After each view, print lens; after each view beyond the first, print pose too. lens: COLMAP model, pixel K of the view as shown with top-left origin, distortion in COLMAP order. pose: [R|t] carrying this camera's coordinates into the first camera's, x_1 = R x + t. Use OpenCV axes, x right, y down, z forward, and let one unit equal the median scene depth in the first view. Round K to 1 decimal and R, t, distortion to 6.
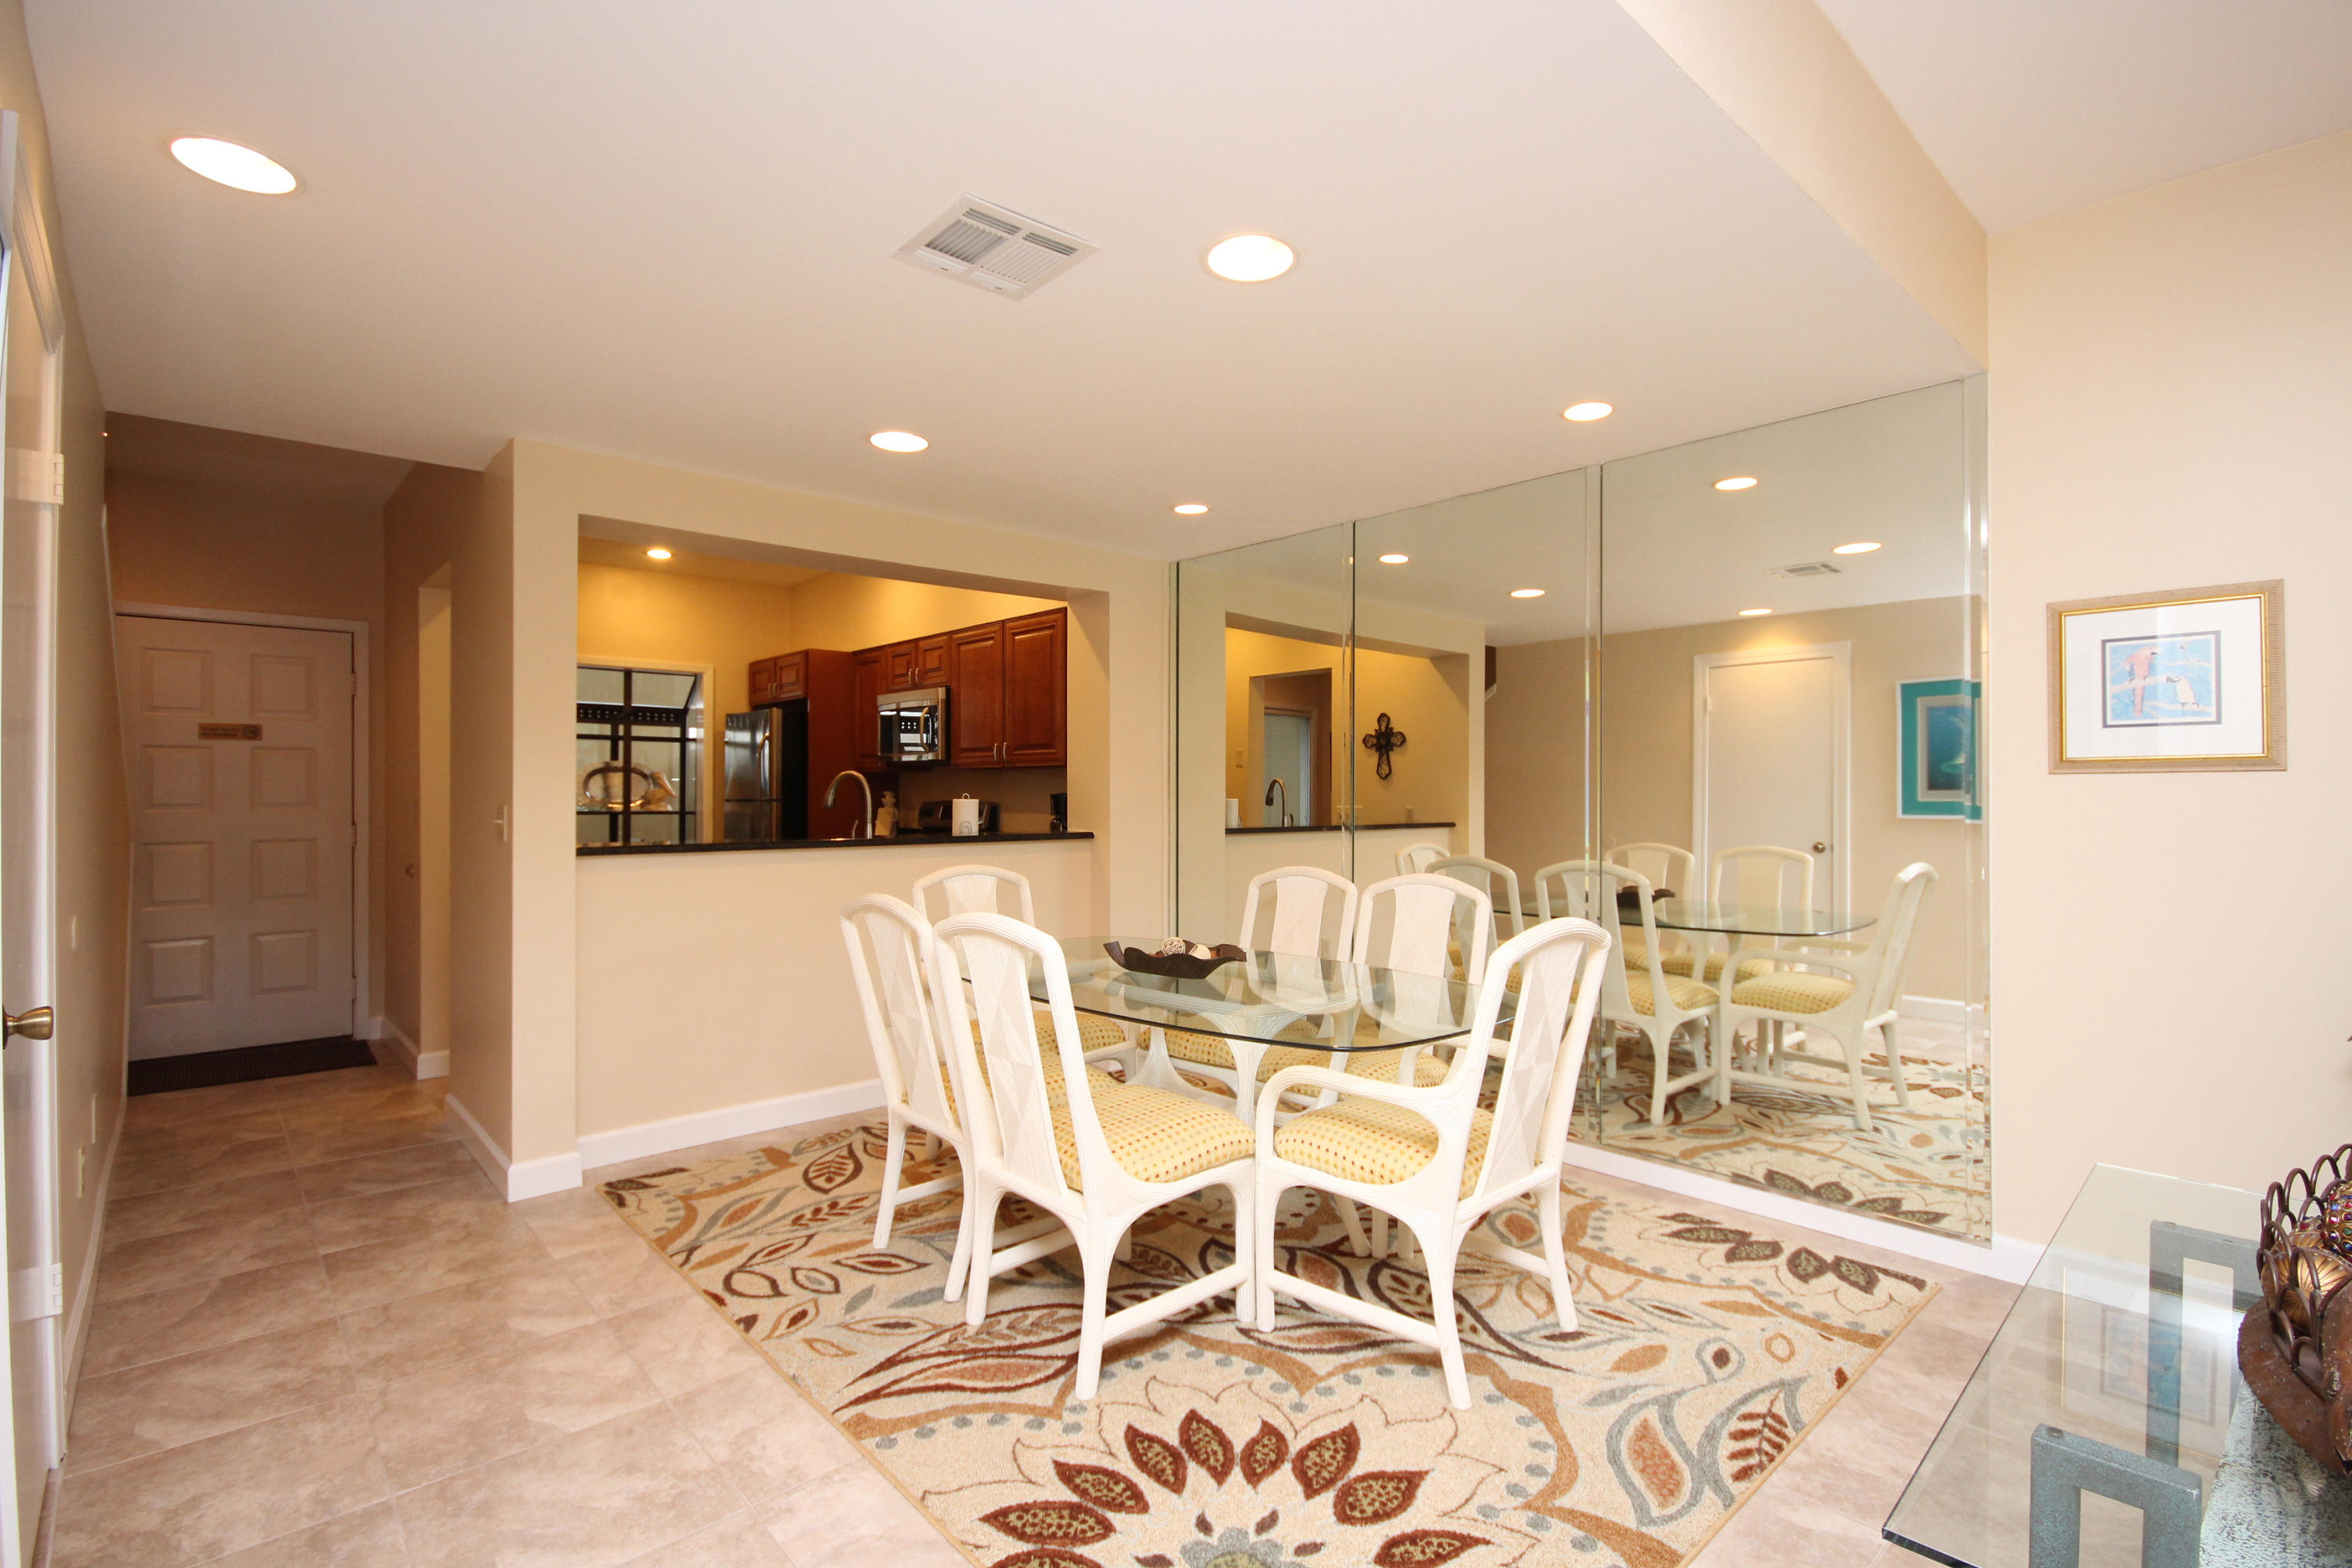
lens RADIAL K [[1091.2, 0, 1190.6], [0, 1091.2, 784.2], [0, 0, 1]] dist [-0.006125, 0.000857]
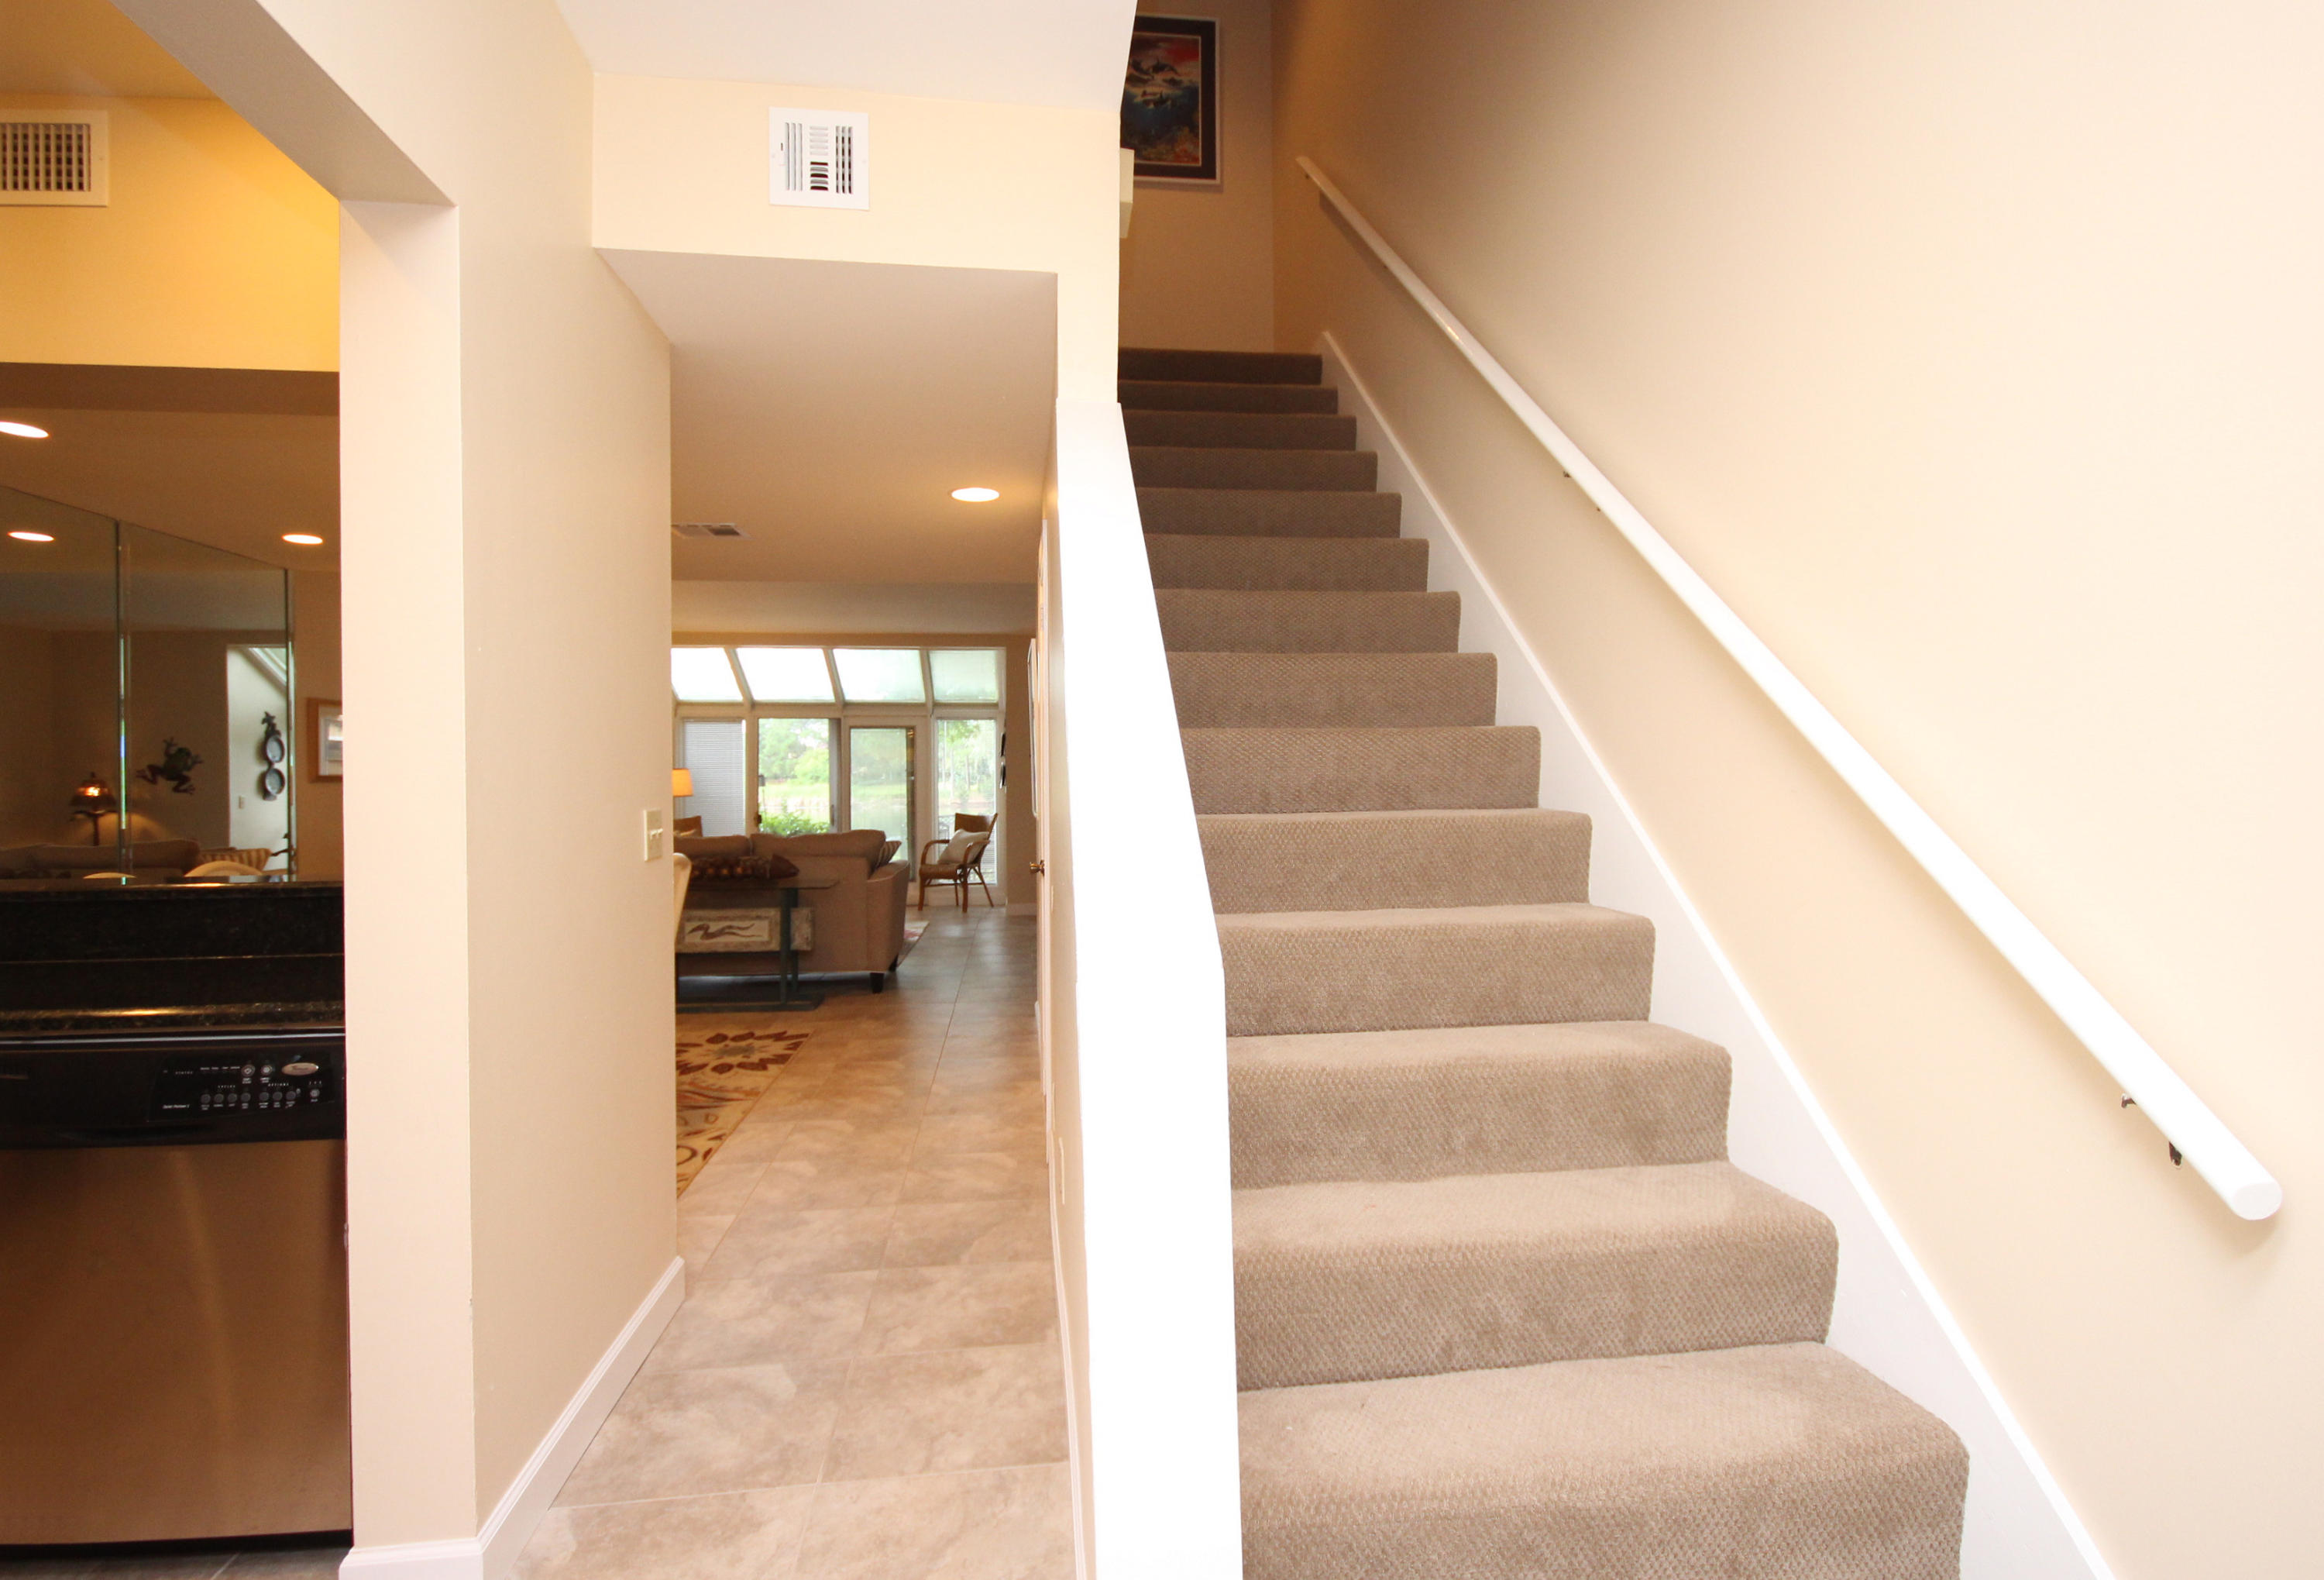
lens RADIAL K [[1153.4, 0, 1168.7], [0, 1153.4, 796.7], [0, 0, 1]] dist [0.003654, -0.000438]
pose [[-0.817227, 0.002102, 0.576312, -0.698479], [0.007134, 0.999954, 0.006469, 0.005666], [-0.576272, 0.009399, -0.817204, 0.736840]]
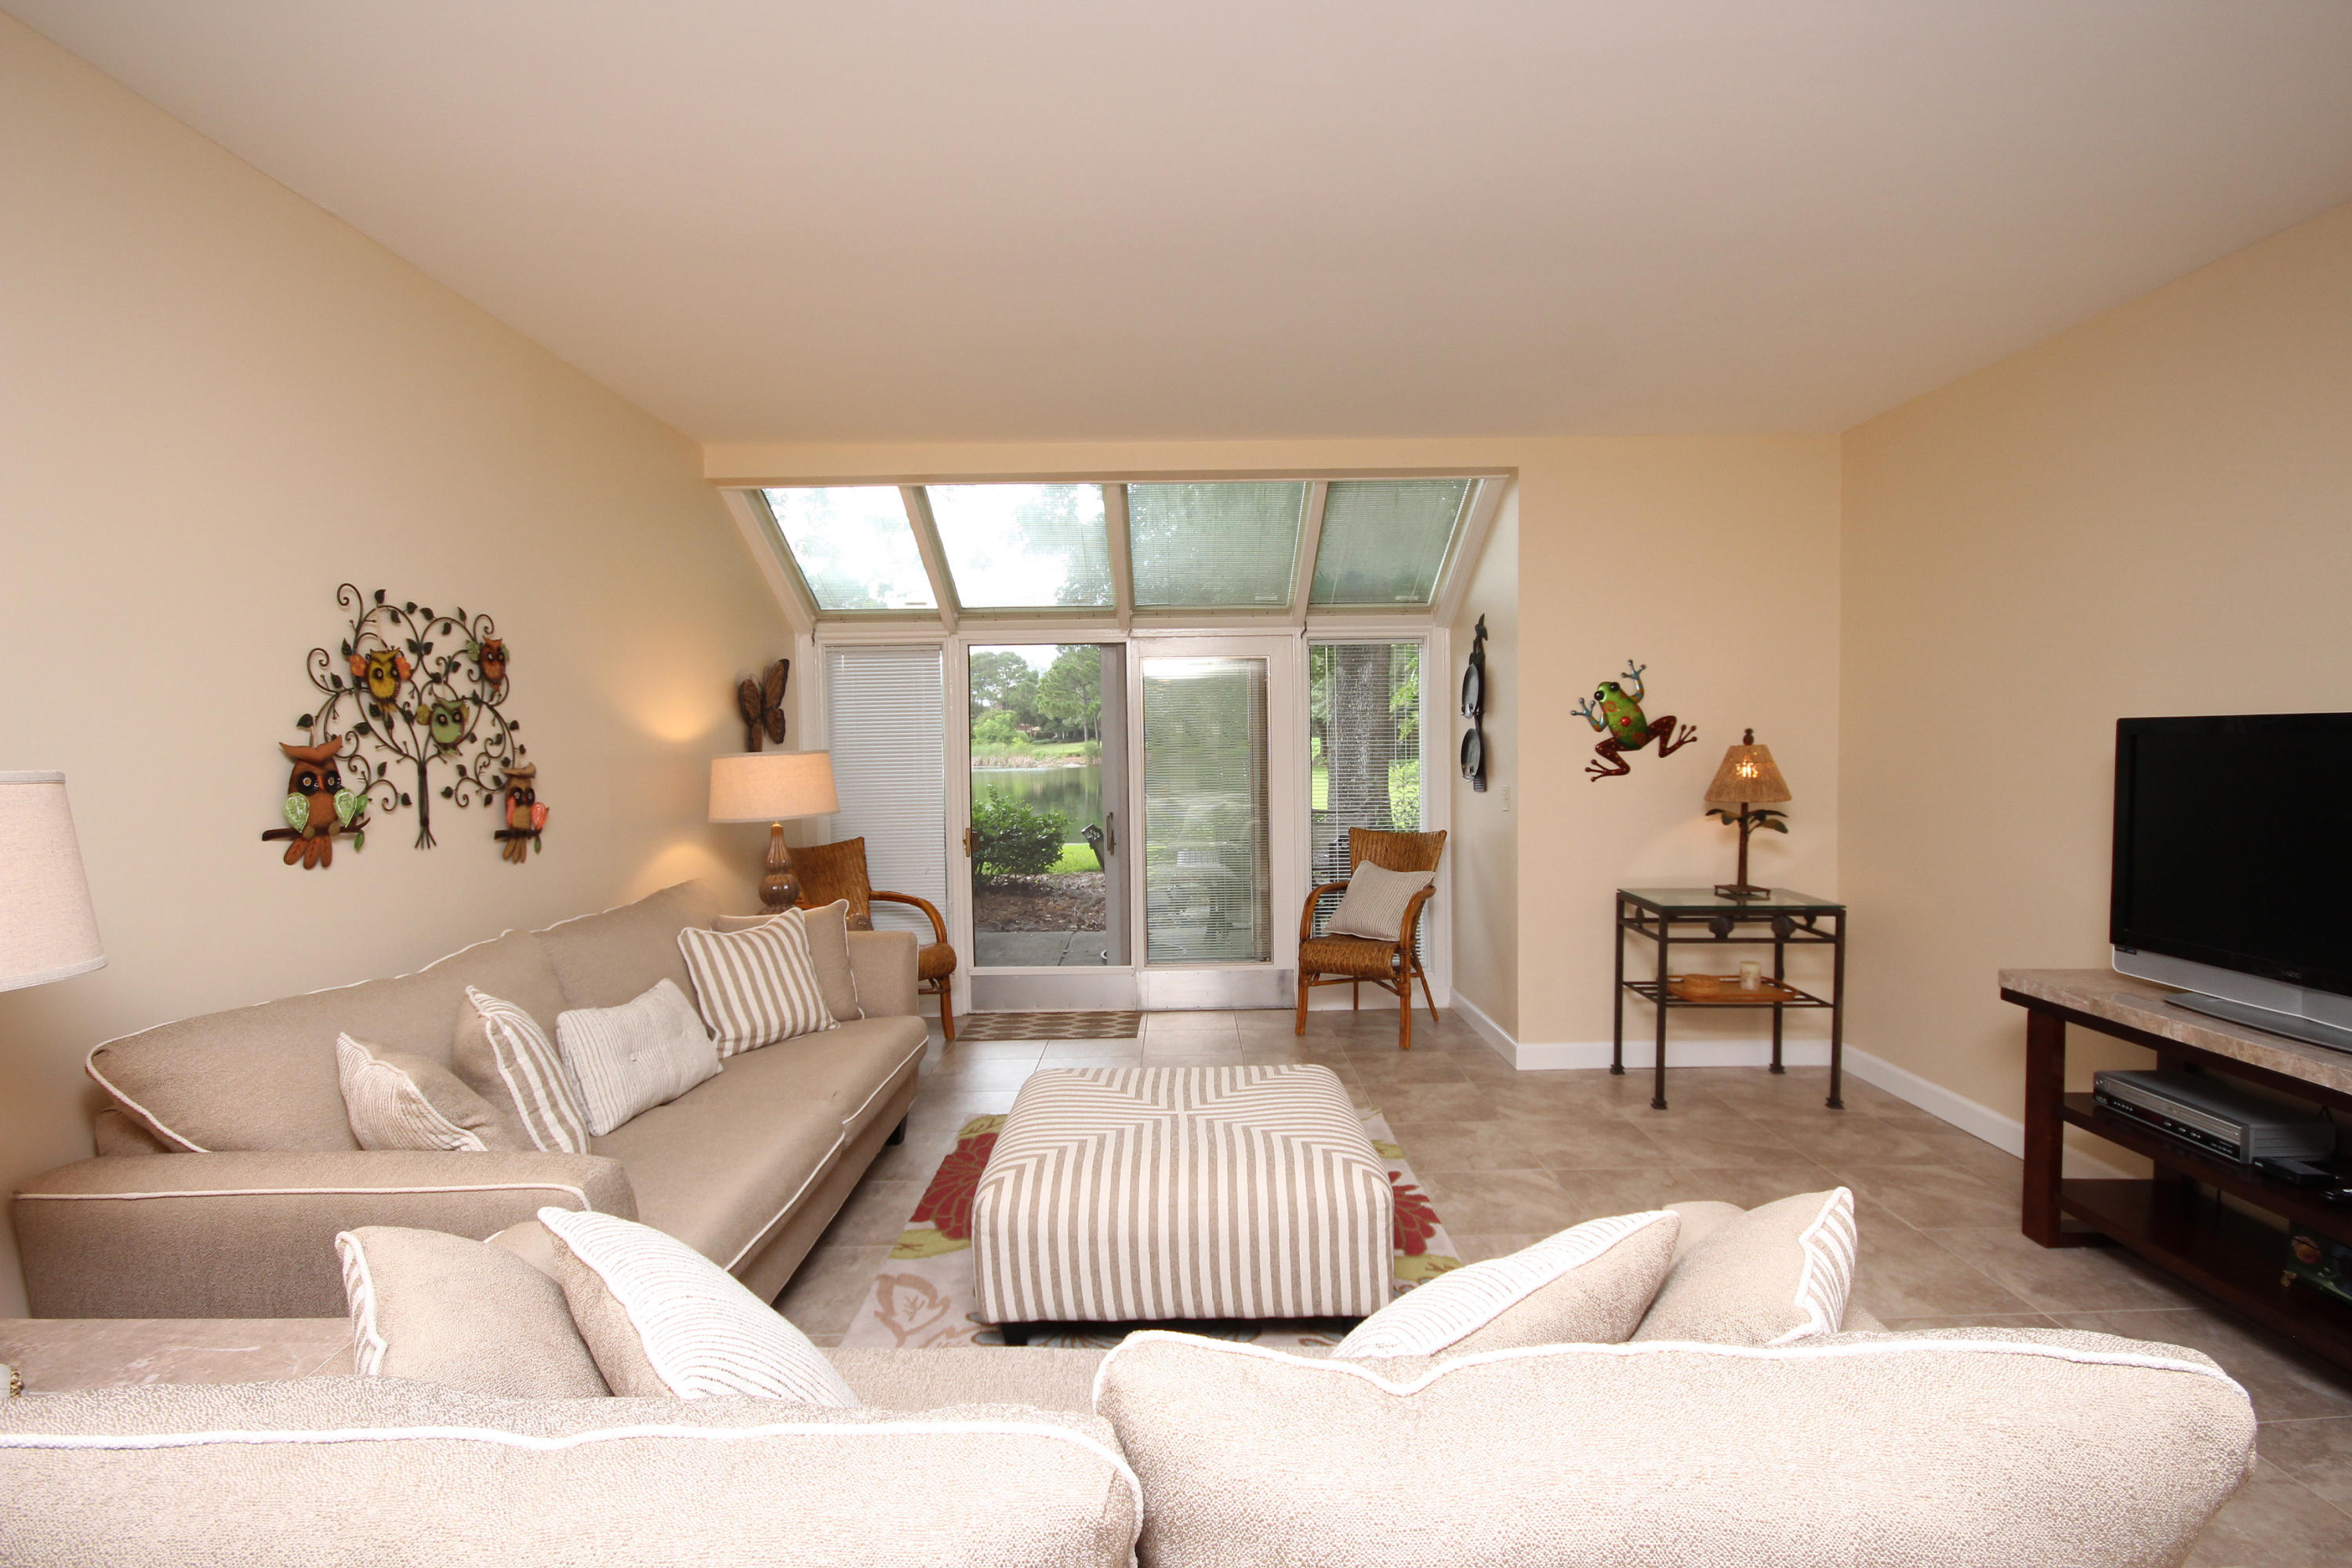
lens RADIAL K [[1091.2, 0, 1179.0], [0, 1091.2, 790.3], [0, 0, 1]] dist [-0.006125, 0.000857]
pose [[-0.739534, -0.017408, 0.672894, 0.120758], [0.014011, 0.999051, 0.041245, -0.025924], [-0.672973, 0.039930, -0.738588, 0.186595]]
